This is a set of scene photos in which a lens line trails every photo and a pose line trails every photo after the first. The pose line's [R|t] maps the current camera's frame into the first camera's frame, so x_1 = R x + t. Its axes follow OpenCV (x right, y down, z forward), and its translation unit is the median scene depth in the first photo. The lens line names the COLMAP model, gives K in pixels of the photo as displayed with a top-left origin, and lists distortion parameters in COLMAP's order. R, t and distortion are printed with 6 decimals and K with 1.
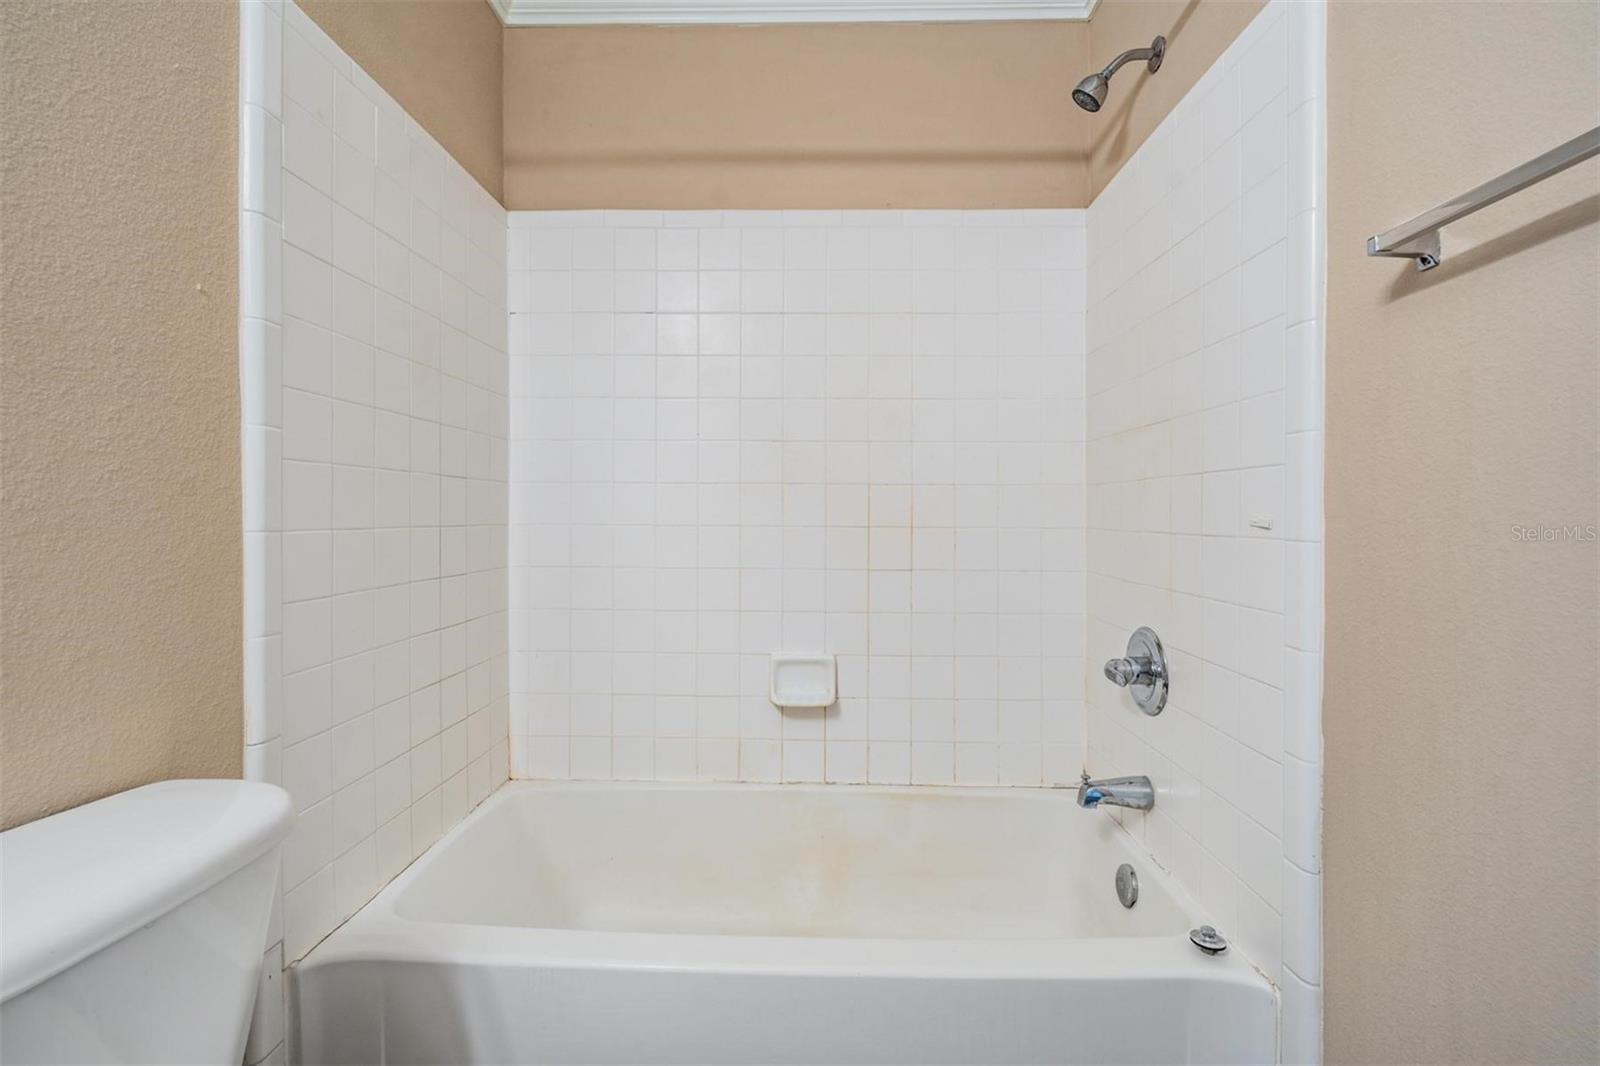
lens RADIAL K [[724.6, 0, 808.0], [0, 724.6, 512.9], [0, 0, 1]] dist [0.003529, 0.000189]
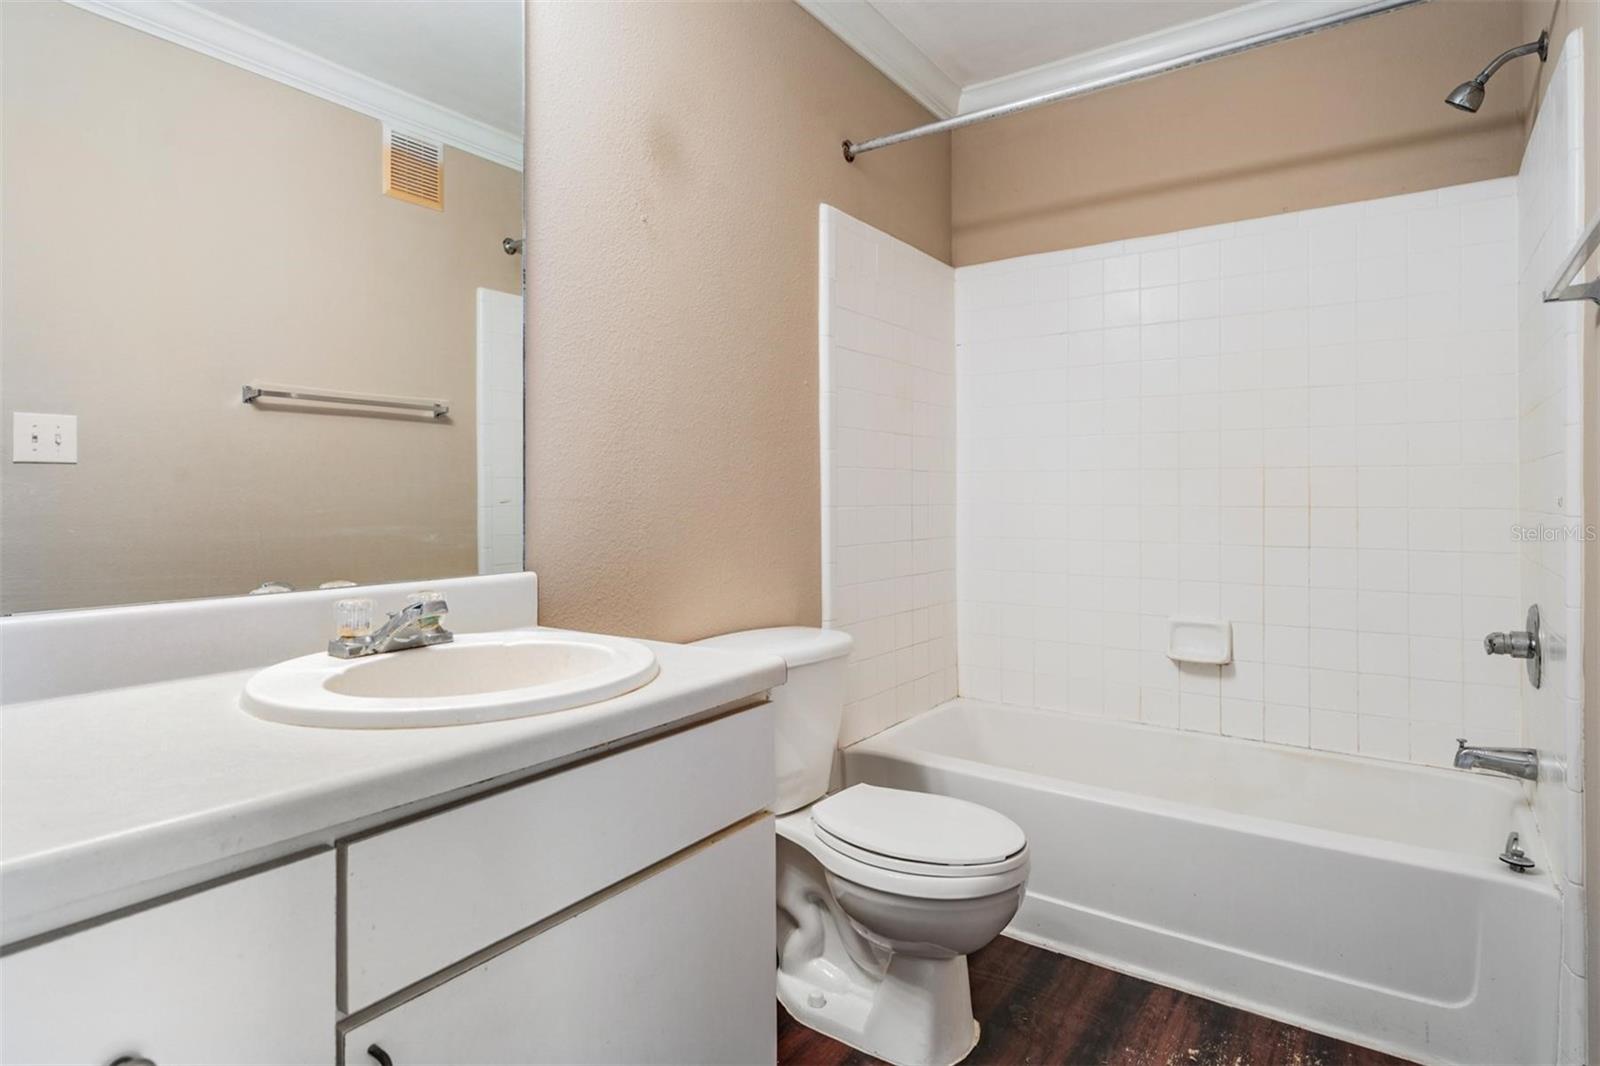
lens RADIAL K [[865.6, 0, 797.4], [0, 865.6, 505.7], [0, 0, 1]] dist [0.000824, -0.000234]
pose [[0.835429, 0.001305, -0.549597, 0.260972], [0.005690, 0.999923, 0.011024, -0.001360], [0.549569, -0.012337, 0.835357, -0.587947]]
